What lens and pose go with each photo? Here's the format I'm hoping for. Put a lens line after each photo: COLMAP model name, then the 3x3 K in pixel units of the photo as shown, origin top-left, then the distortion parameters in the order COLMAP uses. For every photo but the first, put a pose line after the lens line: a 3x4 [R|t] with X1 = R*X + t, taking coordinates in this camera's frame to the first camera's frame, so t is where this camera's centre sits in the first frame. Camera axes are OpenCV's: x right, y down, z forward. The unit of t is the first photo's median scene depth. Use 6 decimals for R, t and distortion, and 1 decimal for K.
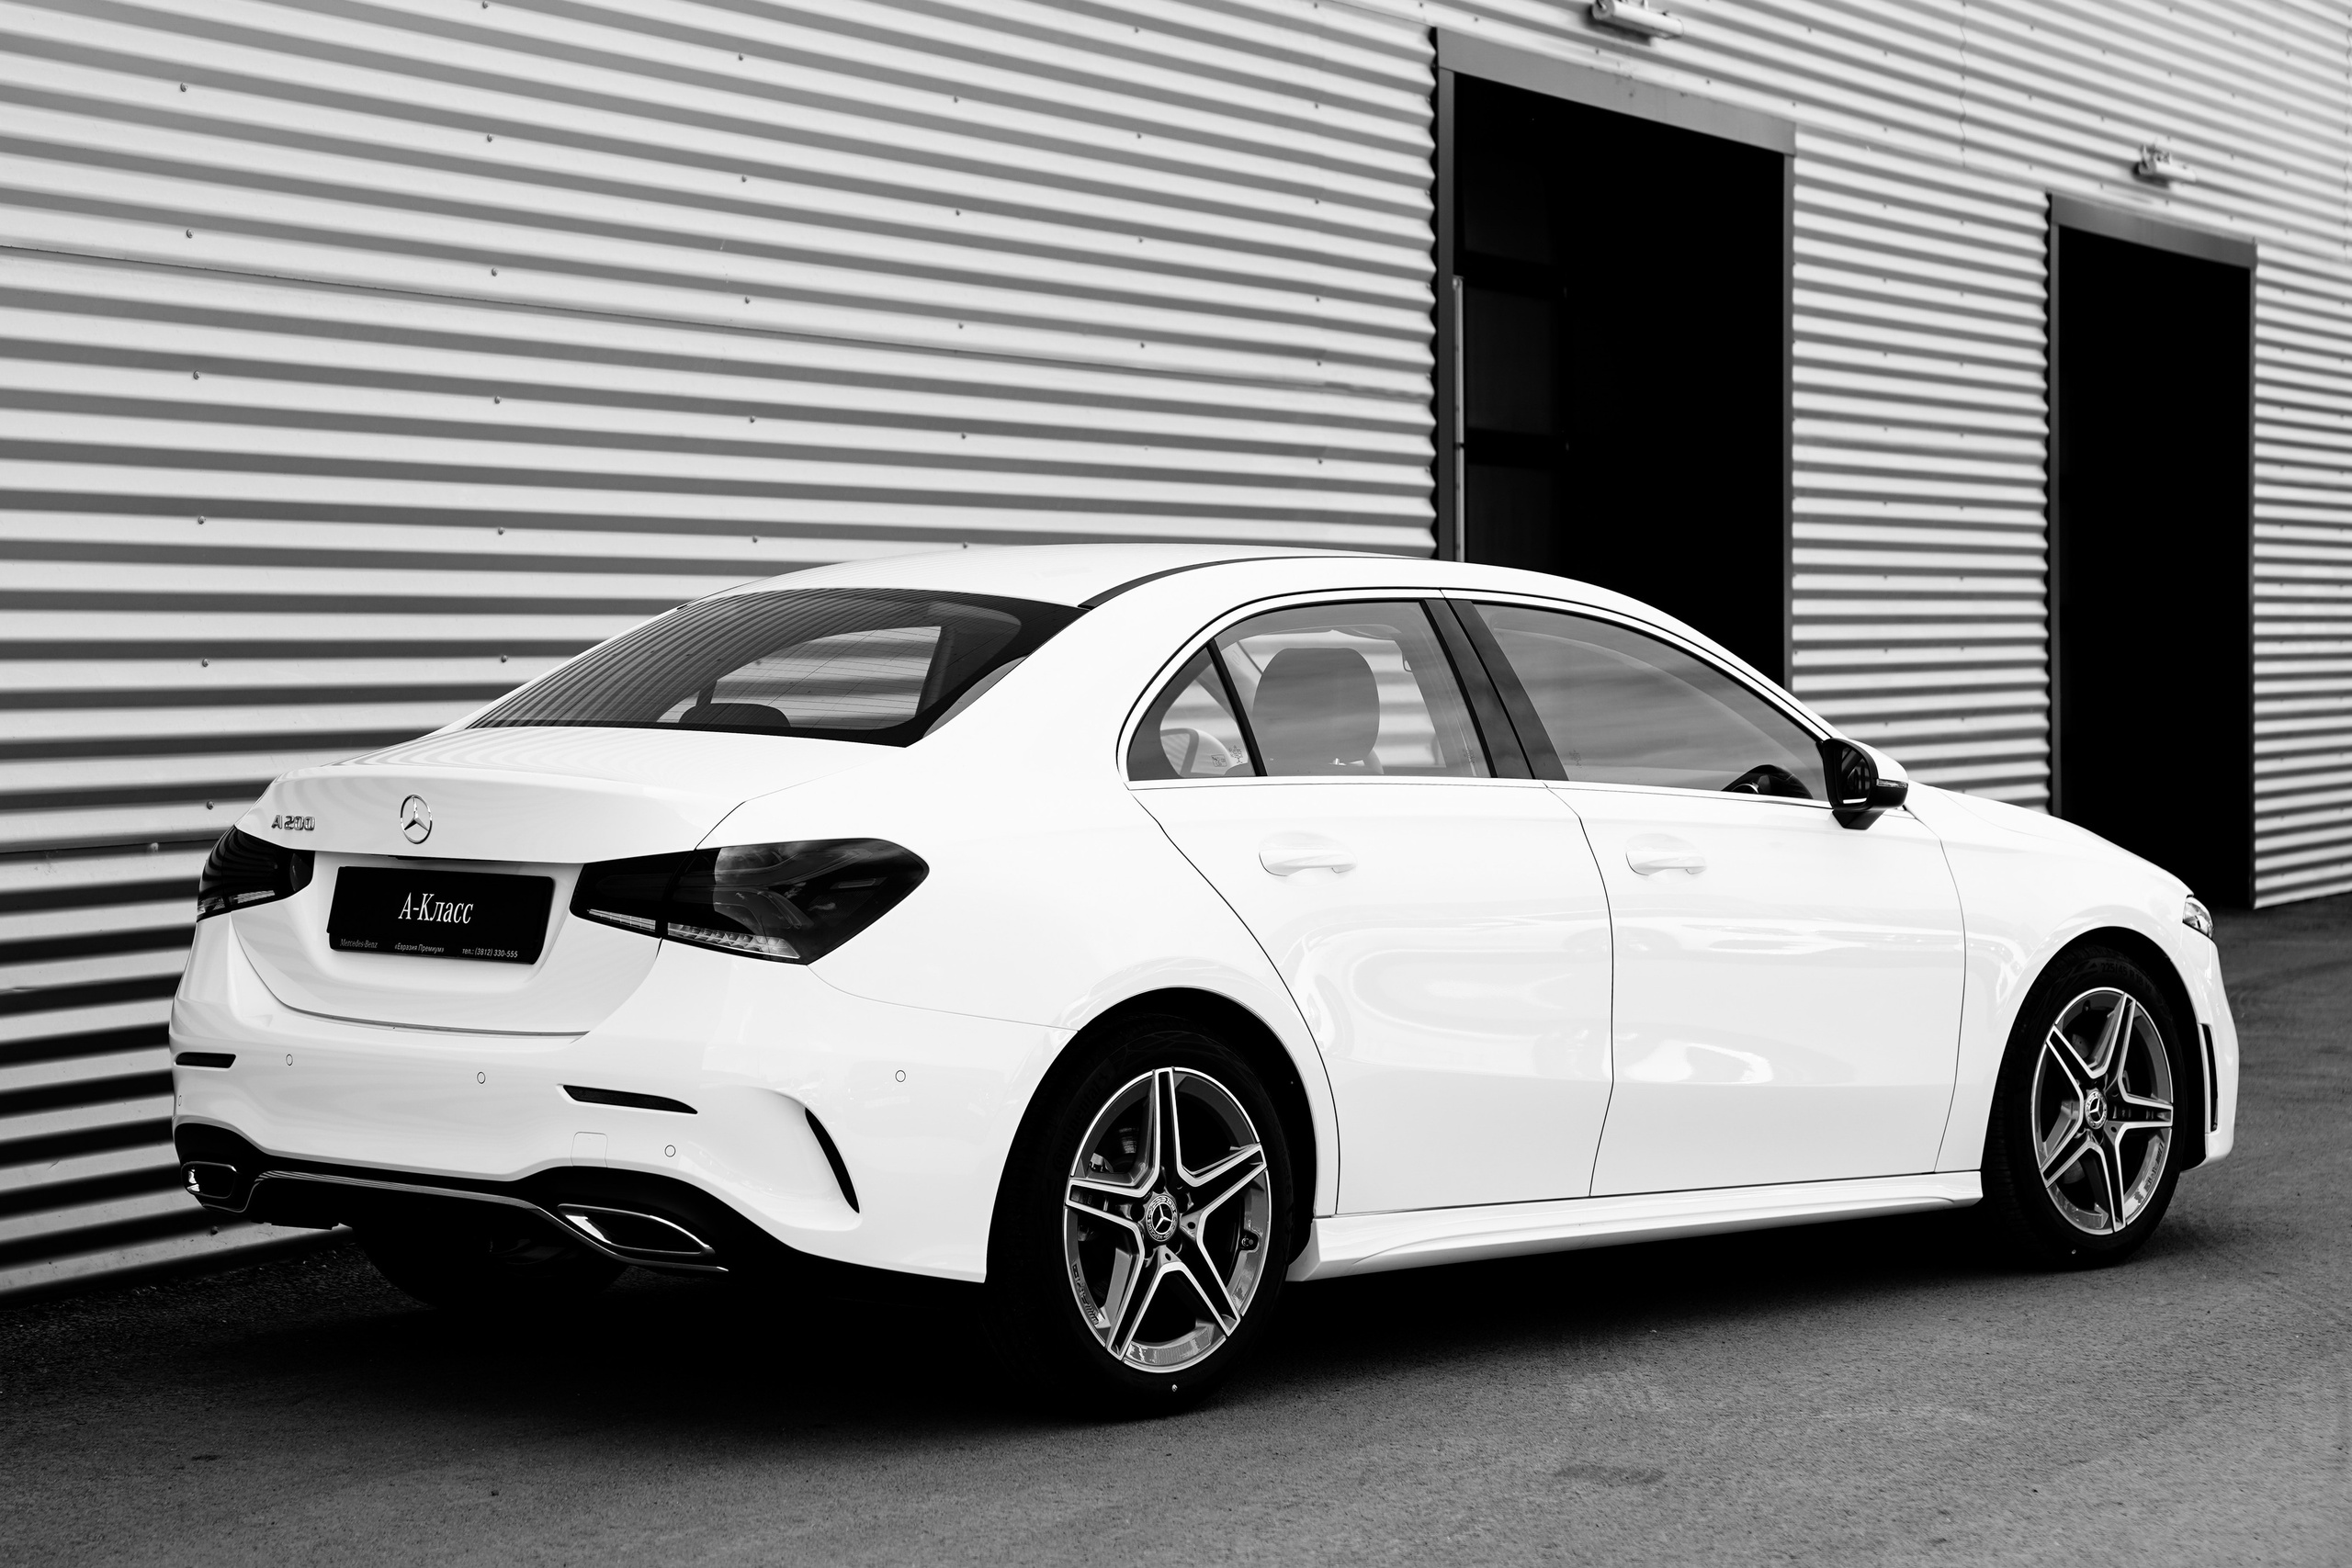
lens RADIAL K [[4809.1, 0, 1169.6], [0, 4809.1, 785.0], [0, 0, 1]] dist [0.303710, 0.000000]
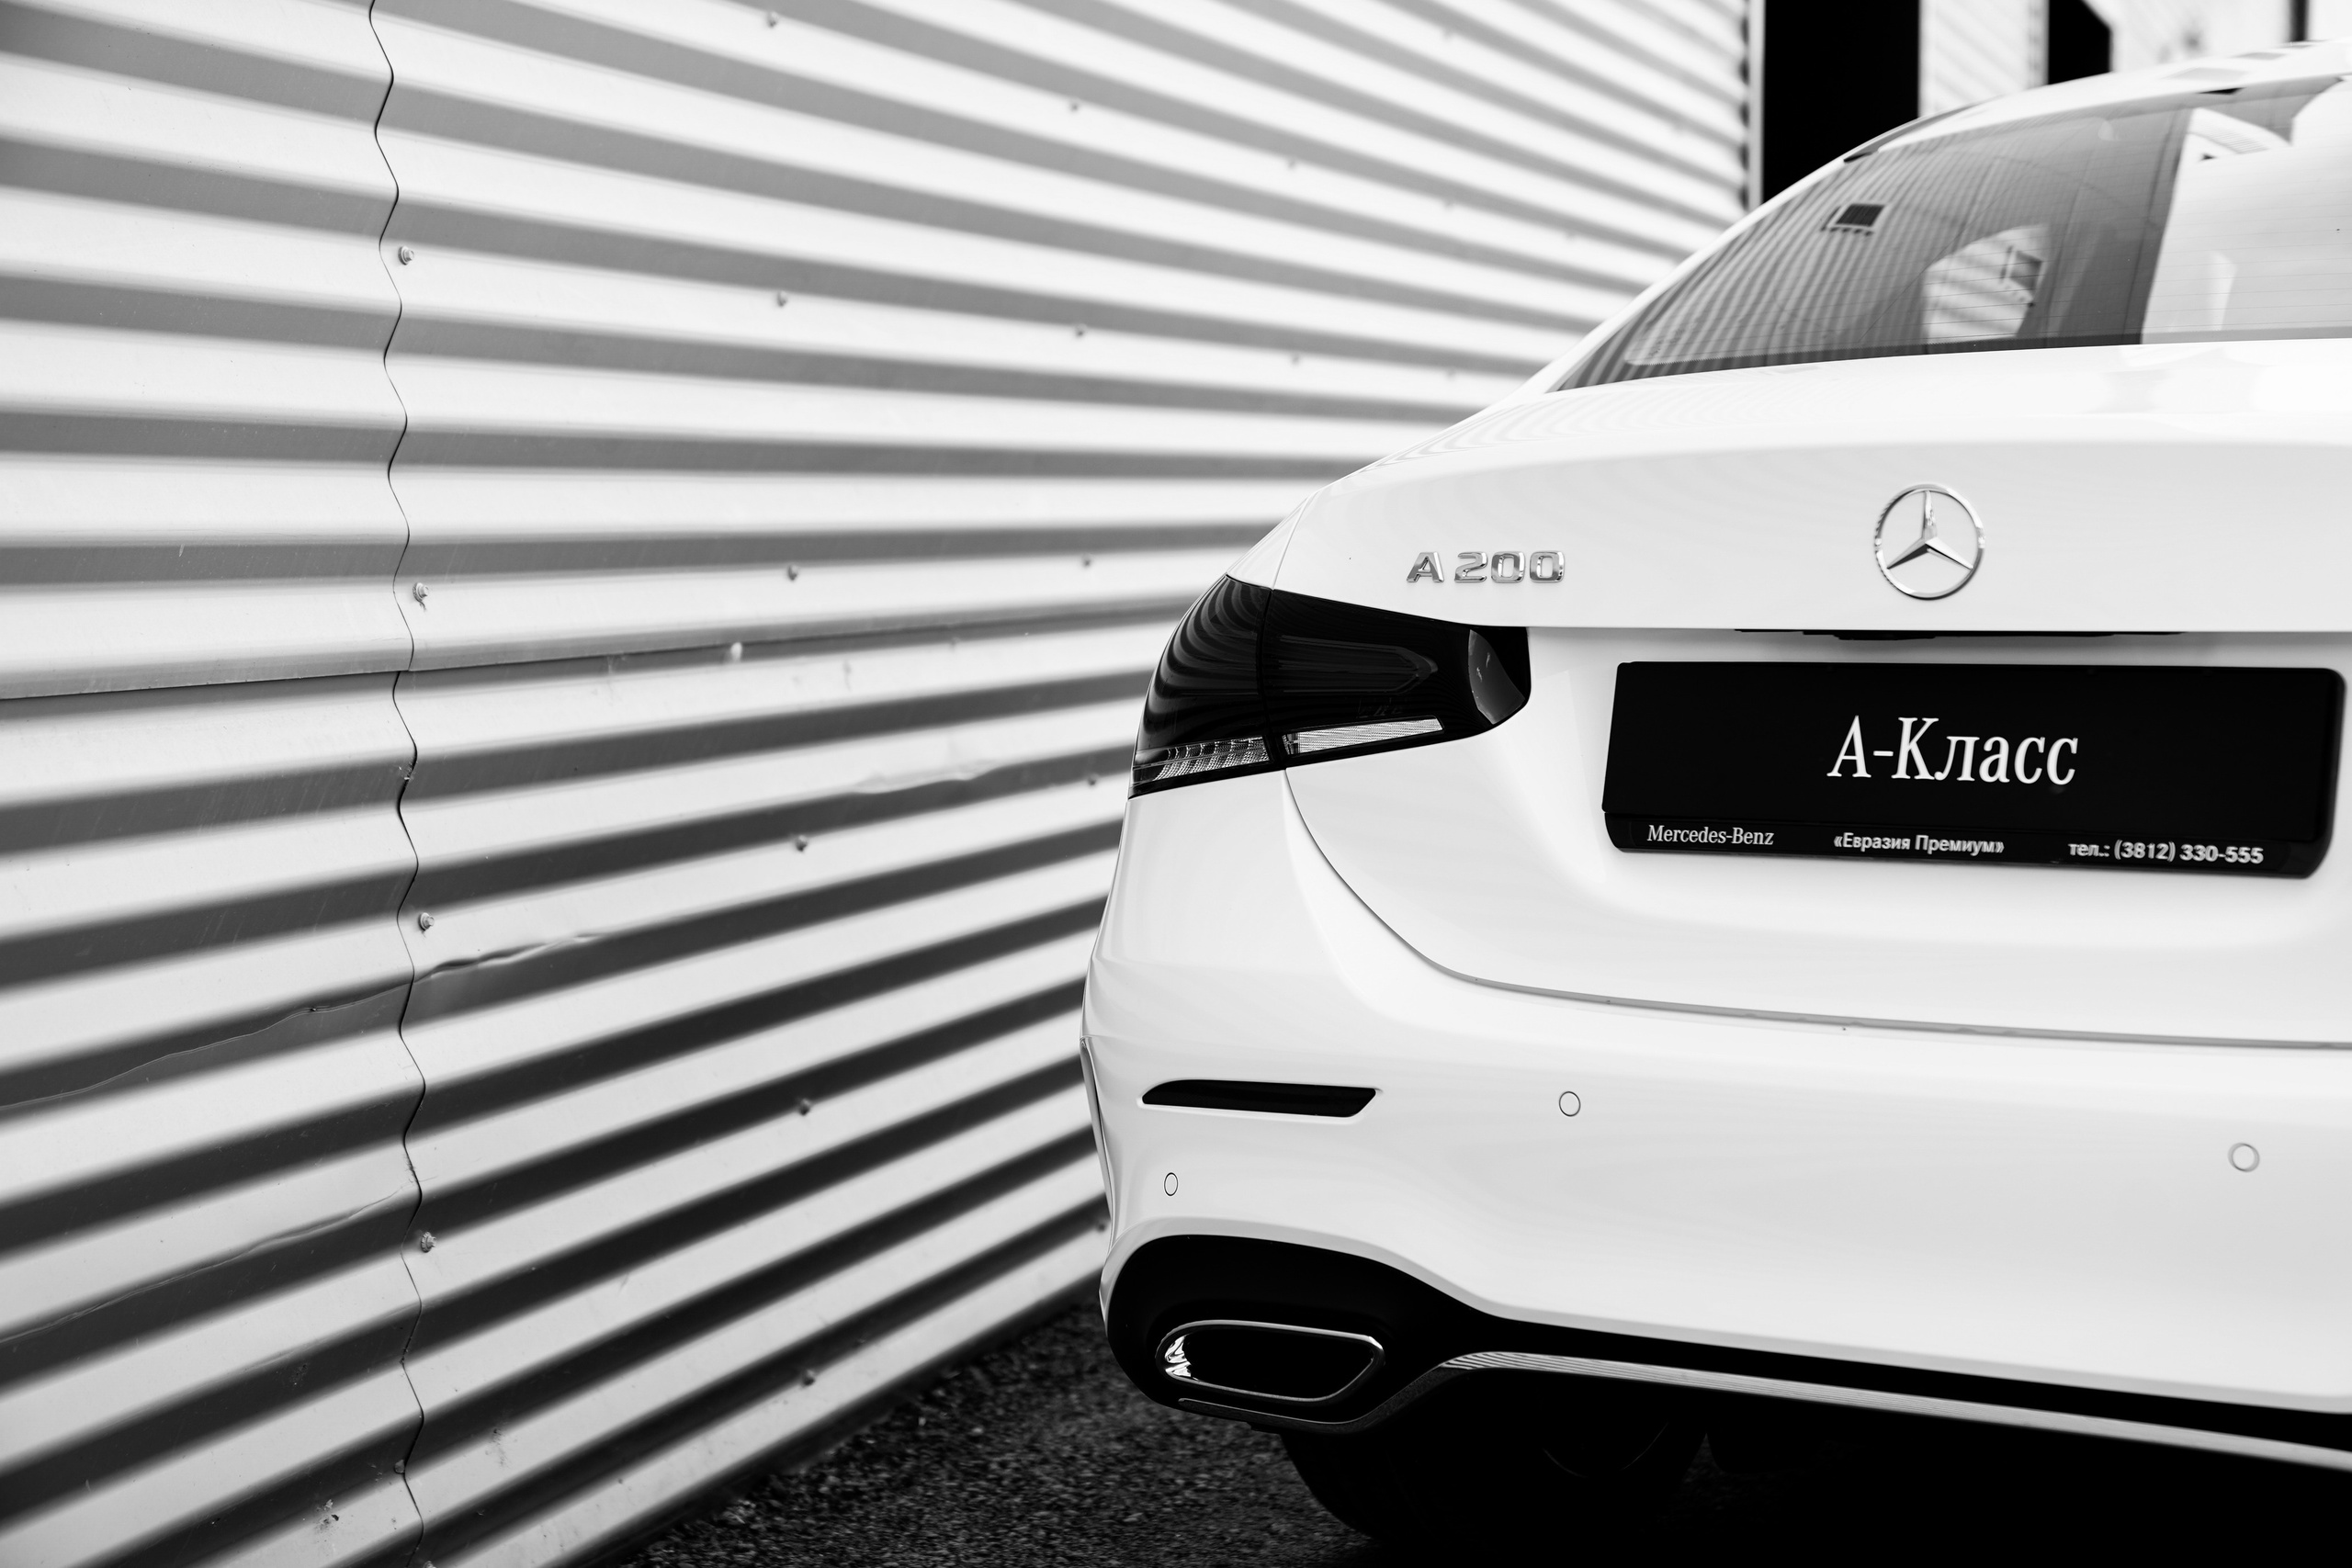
lens RADIAL K [[4809.1, 0, 1172.9], [0, 4809.1, 781.1], [0, 0, 1]] dist [0.303710, 0.000000]
pose [[0.986146, -0.019057, 0.164781, -0.284011], [0.014605, 0.999496, 0.028188, 0.014614], [-0.165235, -0.025390, 0.985927, 0.571744]]
